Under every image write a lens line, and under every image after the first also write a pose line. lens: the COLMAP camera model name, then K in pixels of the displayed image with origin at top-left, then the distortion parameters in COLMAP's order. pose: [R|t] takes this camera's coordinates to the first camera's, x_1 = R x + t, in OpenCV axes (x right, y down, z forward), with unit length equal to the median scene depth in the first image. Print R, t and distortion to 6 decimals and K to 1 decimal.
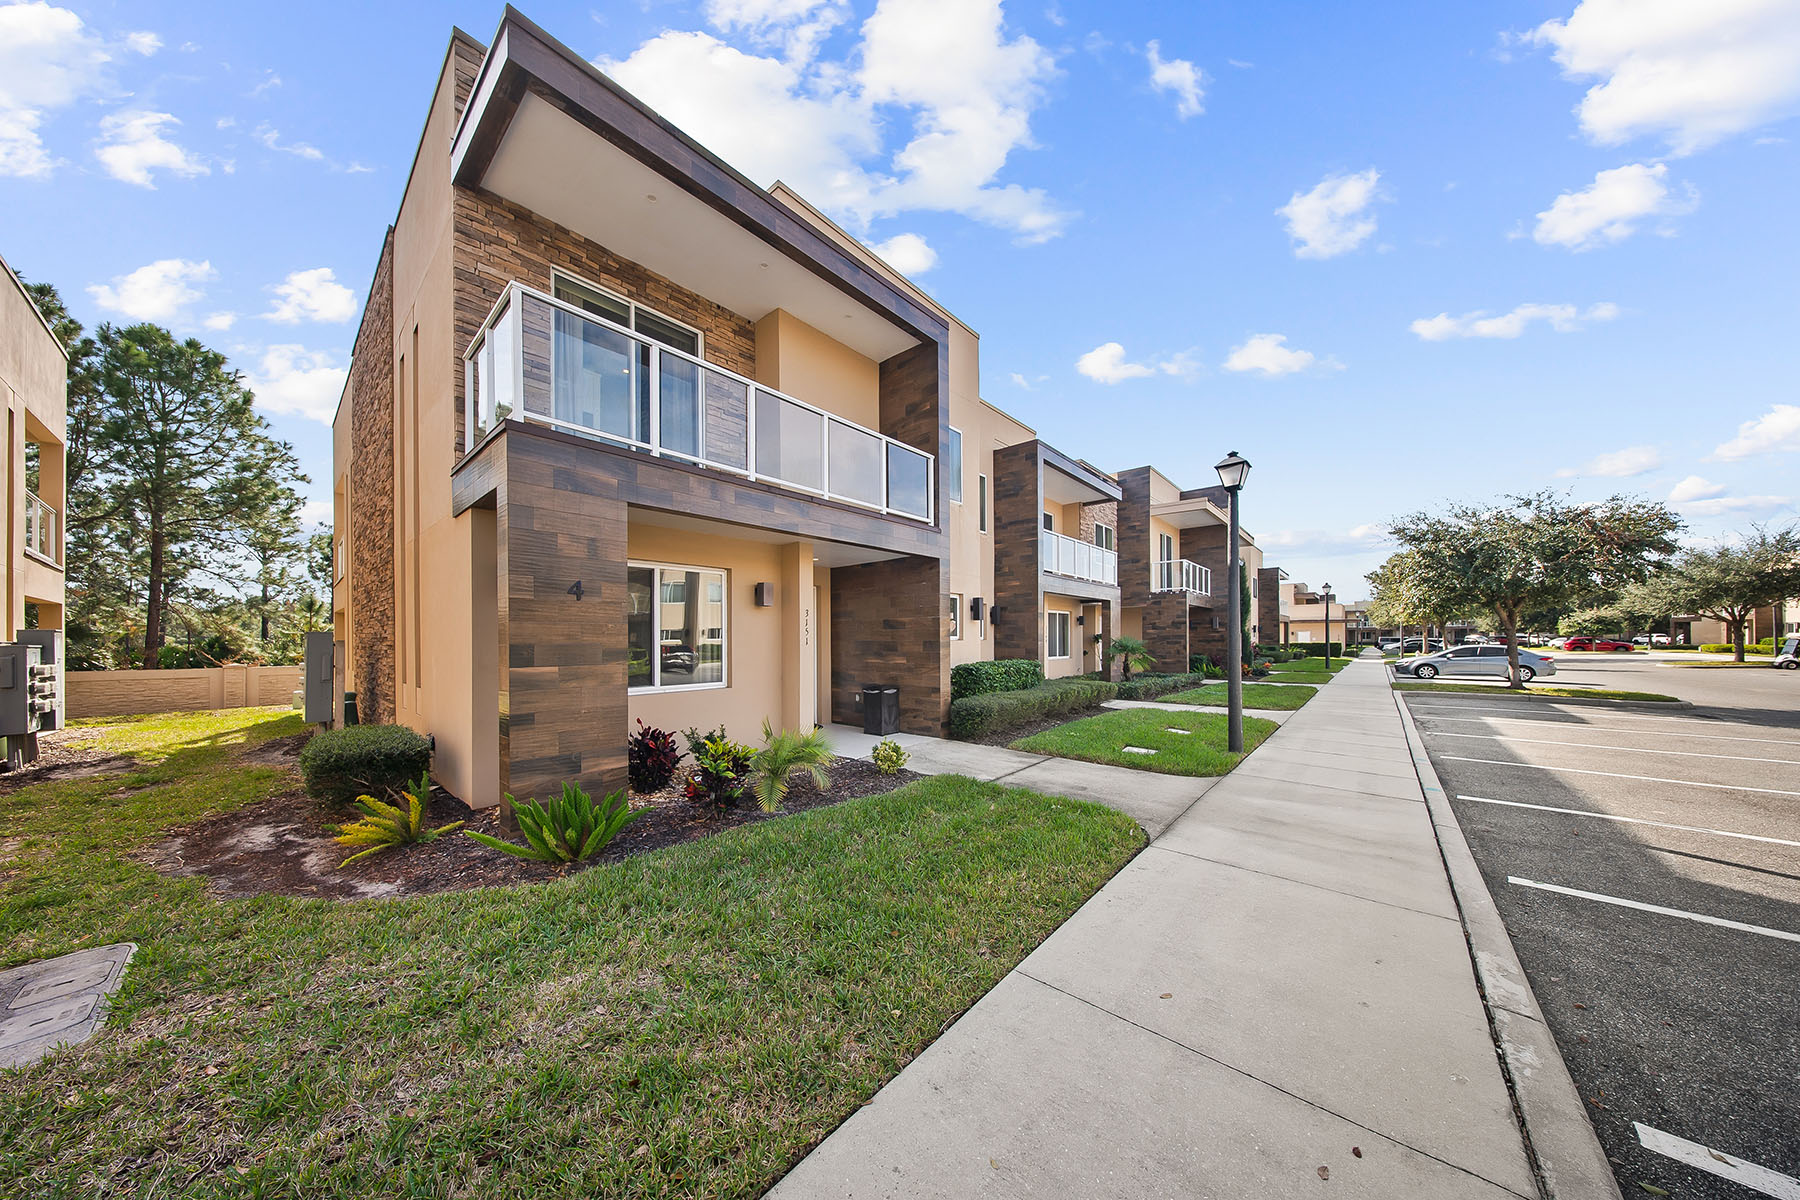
lens RADIAL K [[558.9, 0, 883.5], [0, 558.9, 637.8], [0, 0, 1]] dist [0.002558, -0.000170]
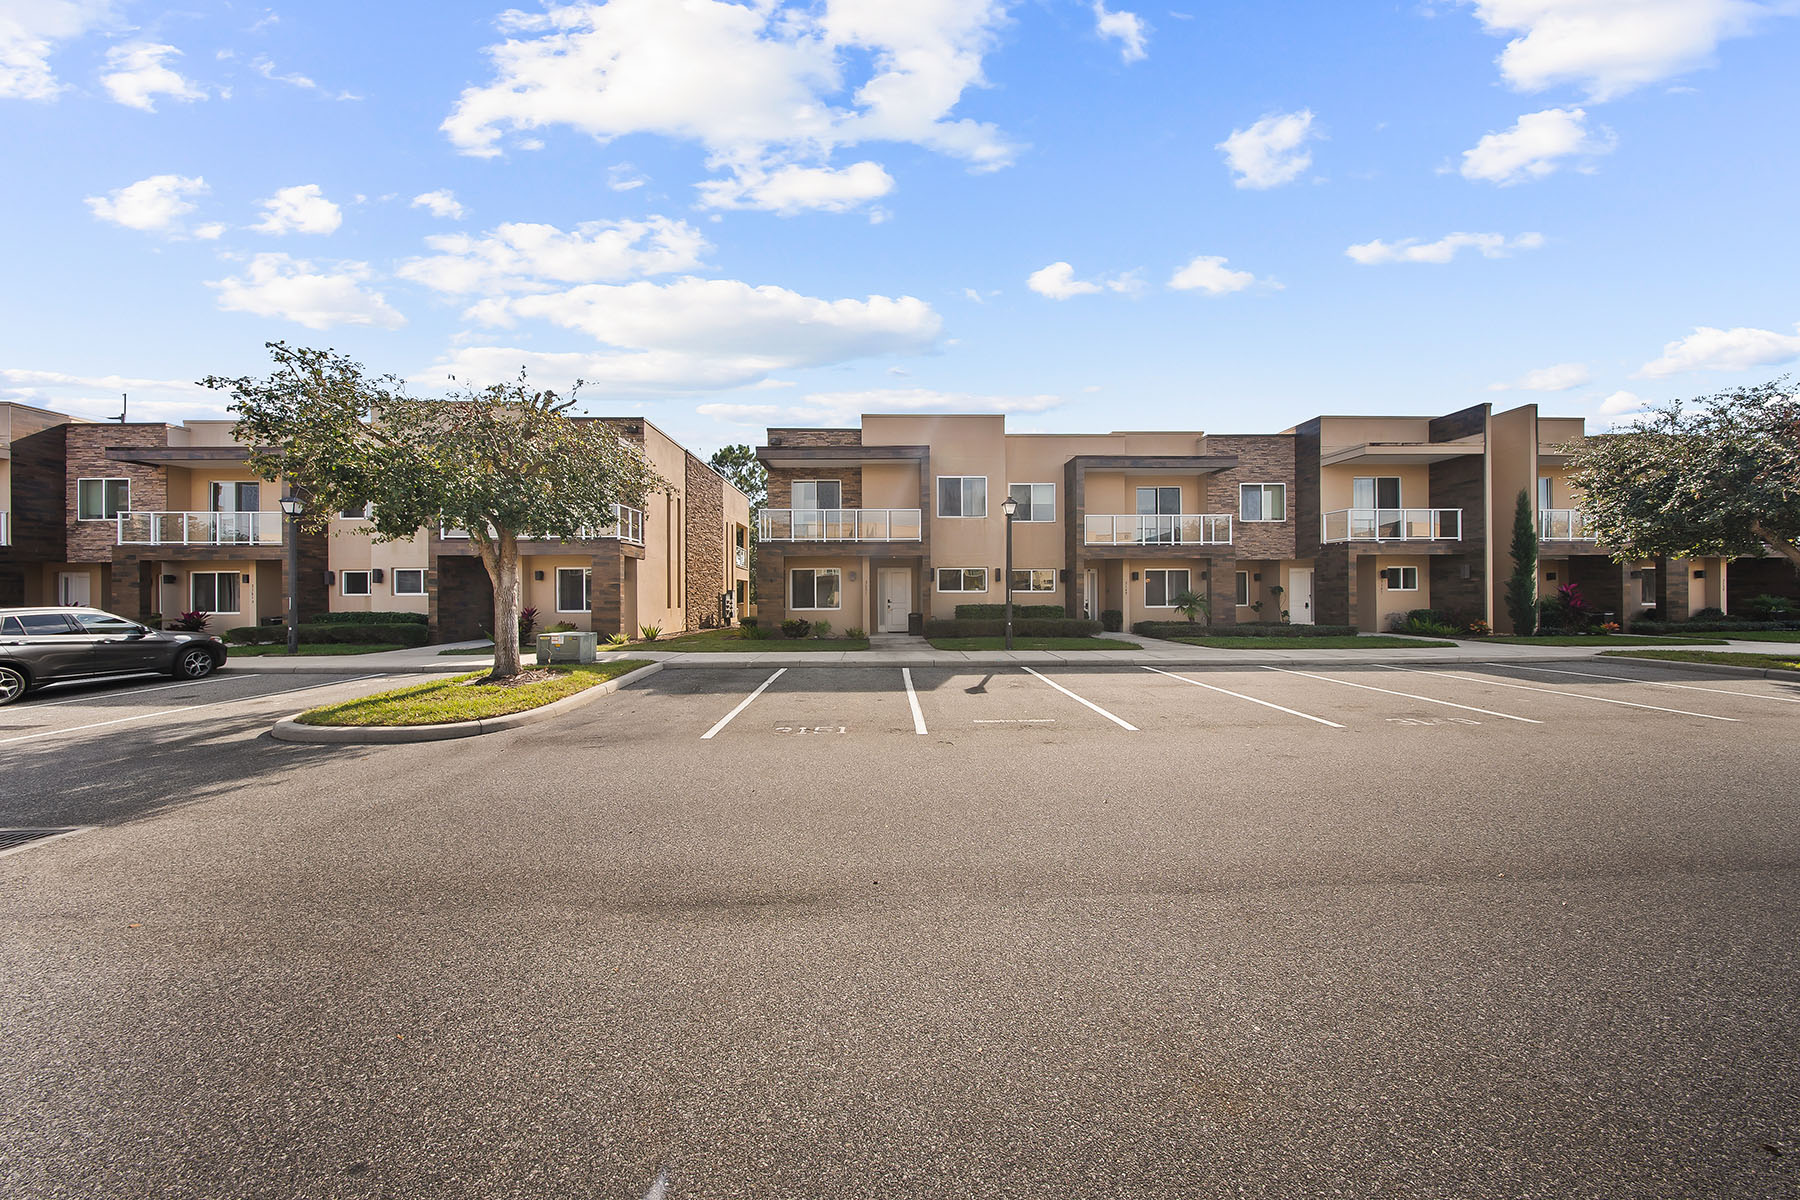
lens RADIAL K [[534.2, 0, 883.4], [0, 534.2, 593.0], [0, 0, 1]] dist [0.000275, -0.000074]
pose [[0.672388, -0.001661, -0.740197, 3.432179], [0.004687, 0.999987, 0.002014, 0.000189], [0.740184, -0.004823, 0.672387, -1.191595]]
